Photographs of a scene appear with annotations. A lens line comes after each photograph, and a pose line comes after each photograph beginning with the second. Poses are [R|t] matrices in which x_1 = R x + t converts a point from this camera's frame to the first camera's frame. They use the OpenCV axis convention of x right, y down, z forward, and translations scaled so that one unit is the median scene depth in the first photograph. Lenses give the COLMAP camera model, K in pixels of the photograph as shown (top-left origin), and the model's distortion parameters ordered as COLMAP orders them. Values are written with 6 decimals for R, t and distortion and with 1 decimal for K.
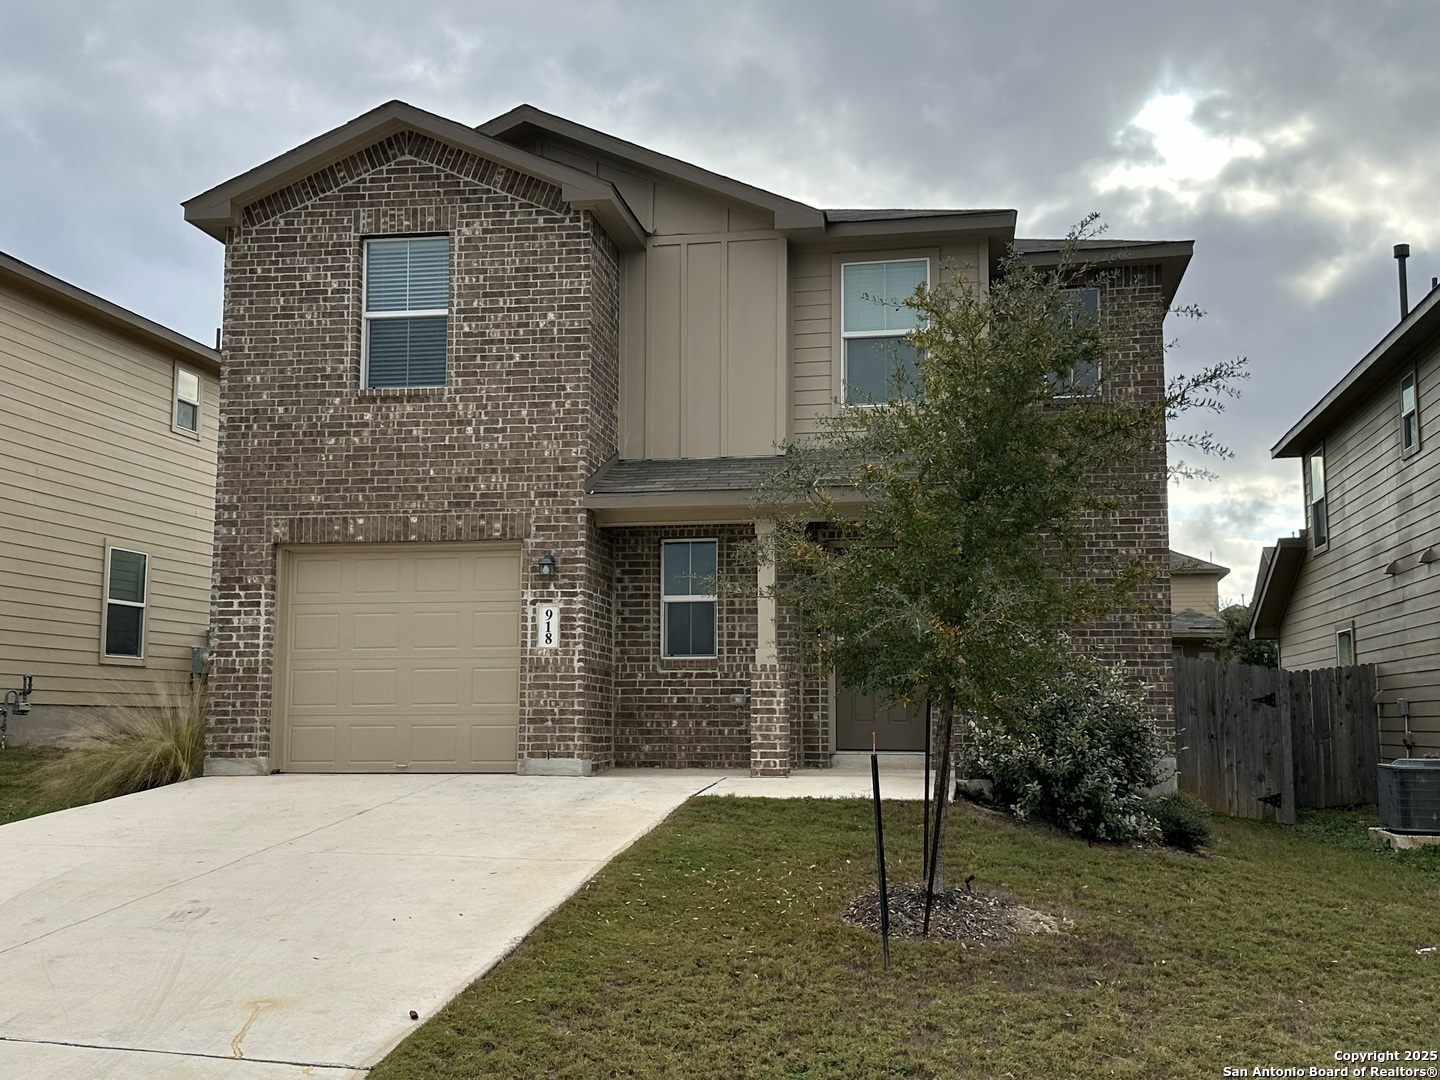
lens RADIAL K [[1467.0, 0, 726.4], [0, 1467.0, 552.0], [0, 0, 1]] dist [0.159620, 0.000000]
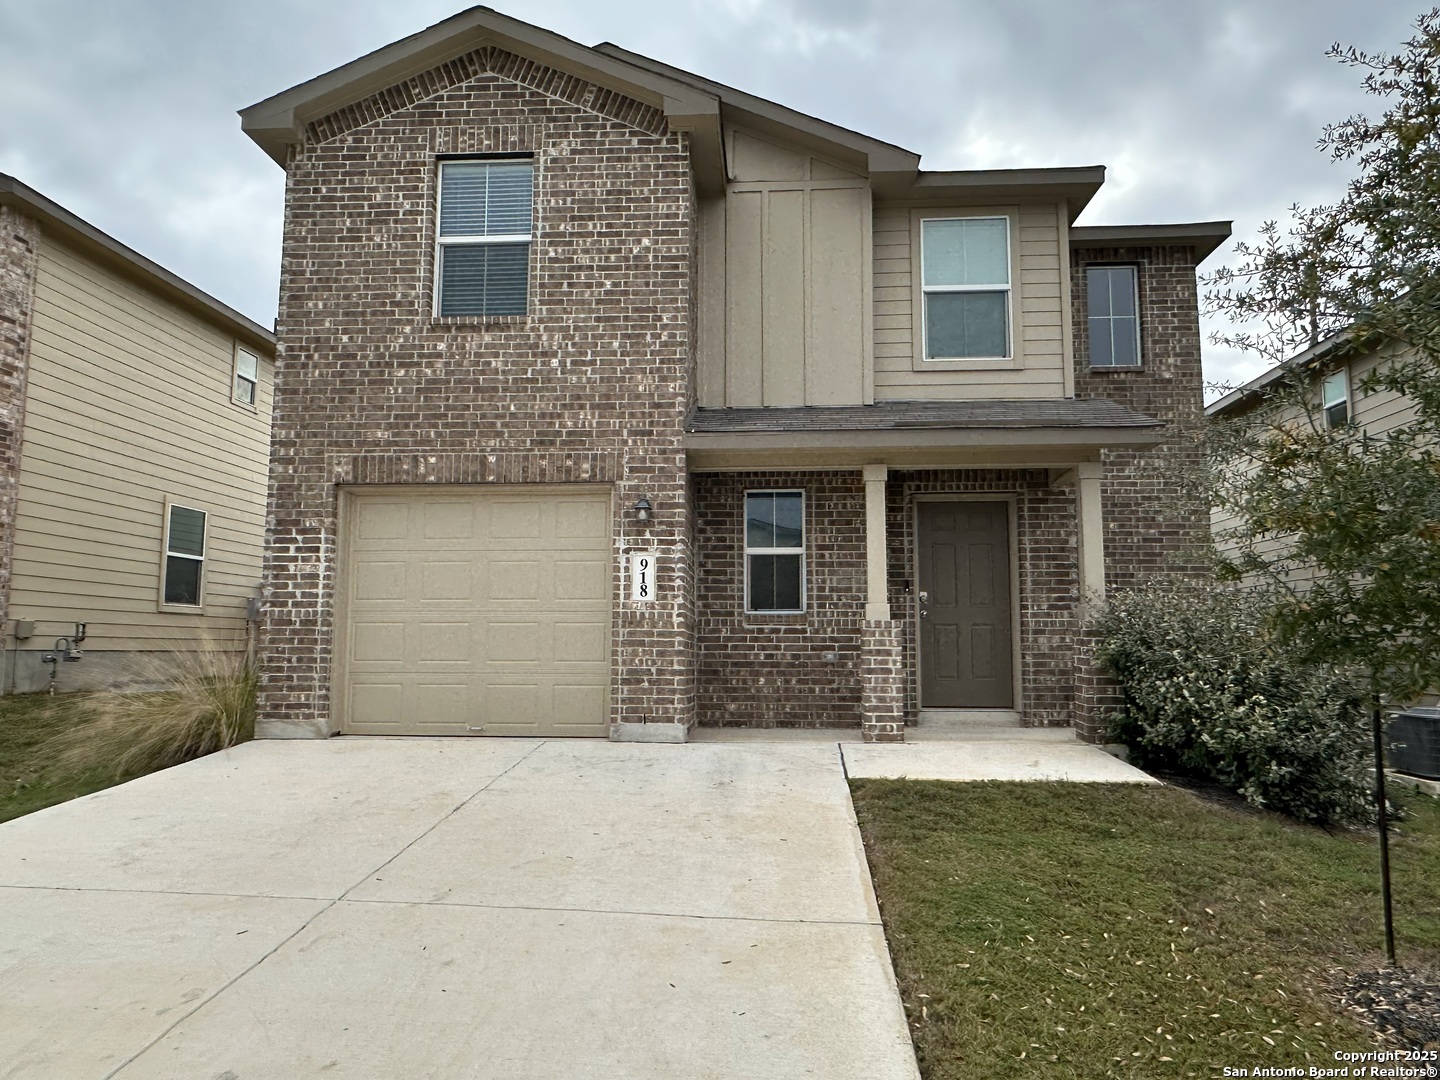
lens RADIAL K [[975.1, 0, 721.8], [0, 975.1, 539.8], [0, 0, 1]] dist [0.009002, 0.023318]
pose [[0.994398, 0.013013, 0.104901, -0.130285], [-0.013053, 0.999915, -0.000309, 0.025758], [-0.104896, -0.001062, 0.994483, 0.378356]]
